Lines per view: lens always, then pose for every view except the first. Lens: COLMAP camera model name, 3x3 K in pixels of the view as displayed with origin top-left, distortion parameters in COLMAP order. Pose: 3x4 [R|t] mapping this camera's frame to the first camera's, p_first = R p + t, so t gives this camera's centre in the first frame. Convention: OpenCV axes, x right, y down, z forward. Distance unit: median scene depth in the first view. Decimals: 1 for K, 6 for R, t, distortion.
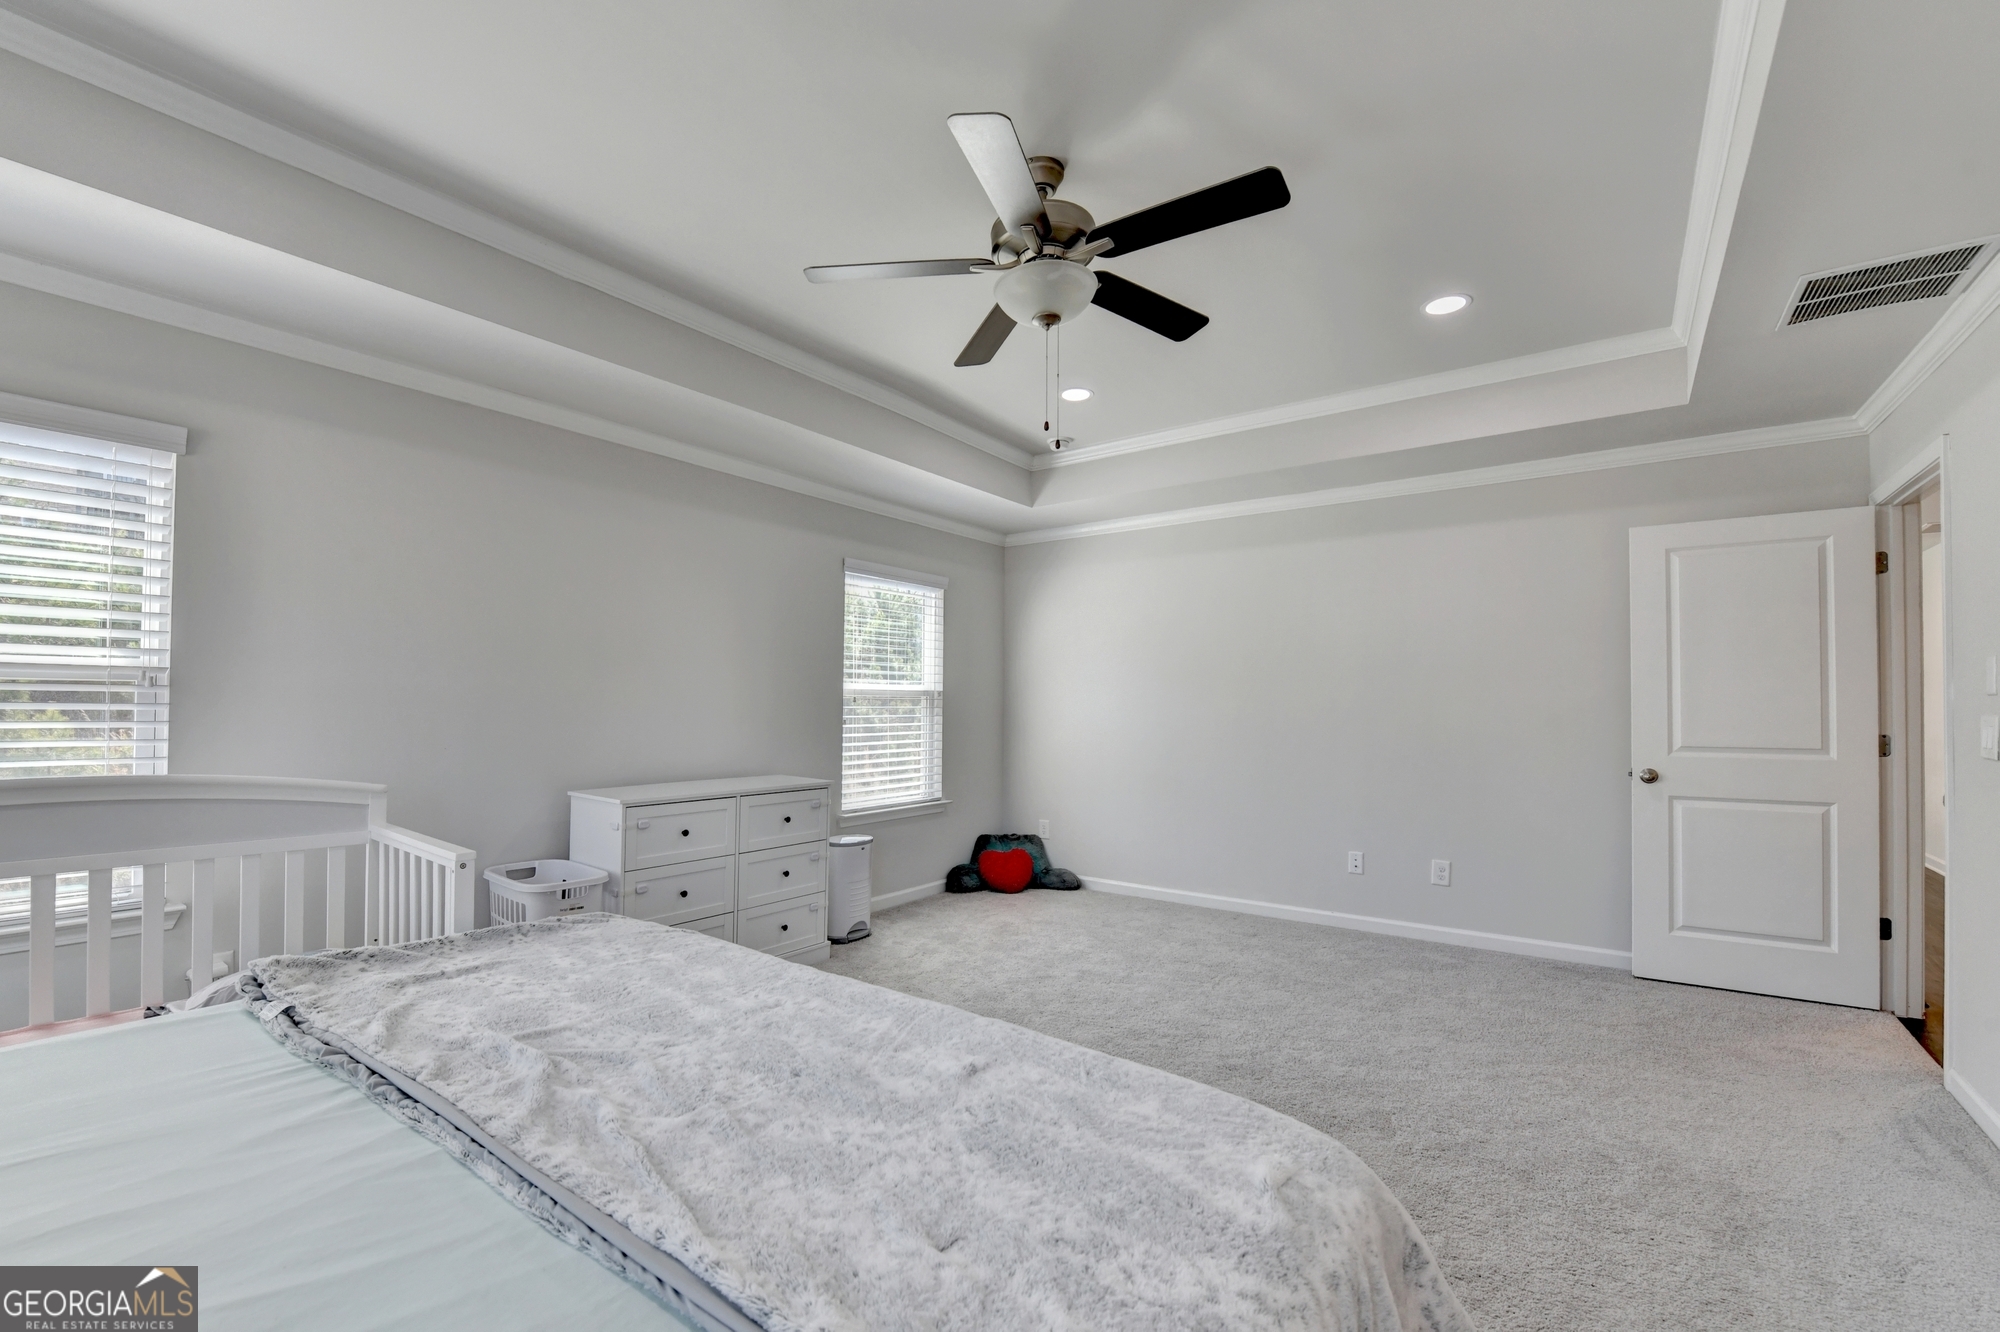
lens RADIAL K [[819.3, 0, 999.7], [0, 819.3, 698.1], [0, 0, 1]] dist [-0.019614, -0.000198]
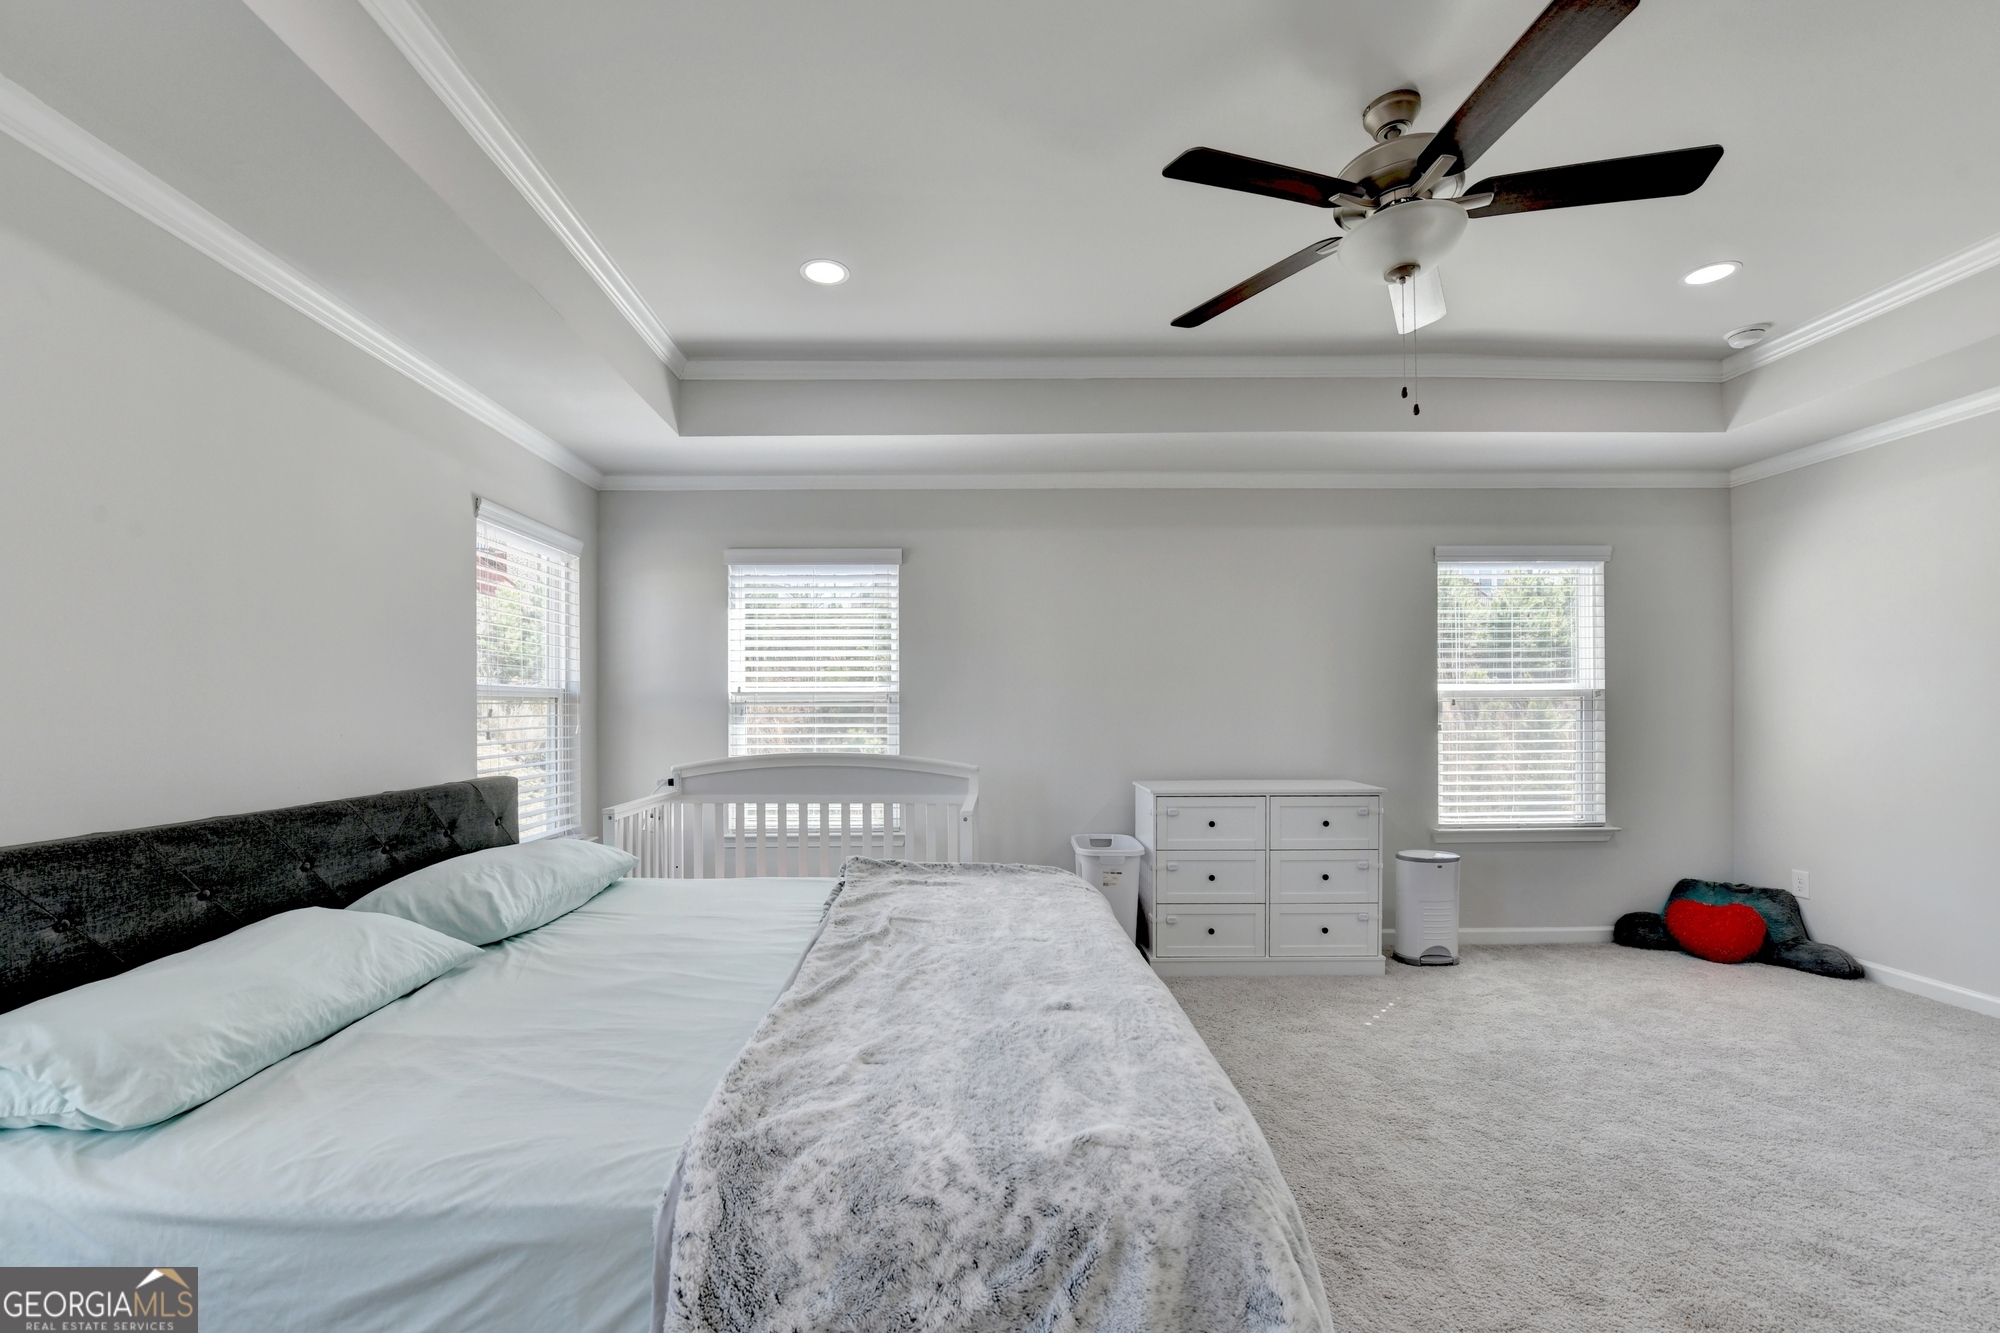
lens RADIAL K [[838.3, 0, 992.5], [0, 838.3, 713.1], [0, 0, 1]] dist [-0.022243, -0.000652]
pose [[0.601701, -0.008562, -0.798675, 0.270918], [0.016630, 0.999860, 0.001810, 0.003817], [0.798548, -0.014371, 0.601759, 0.050080]]
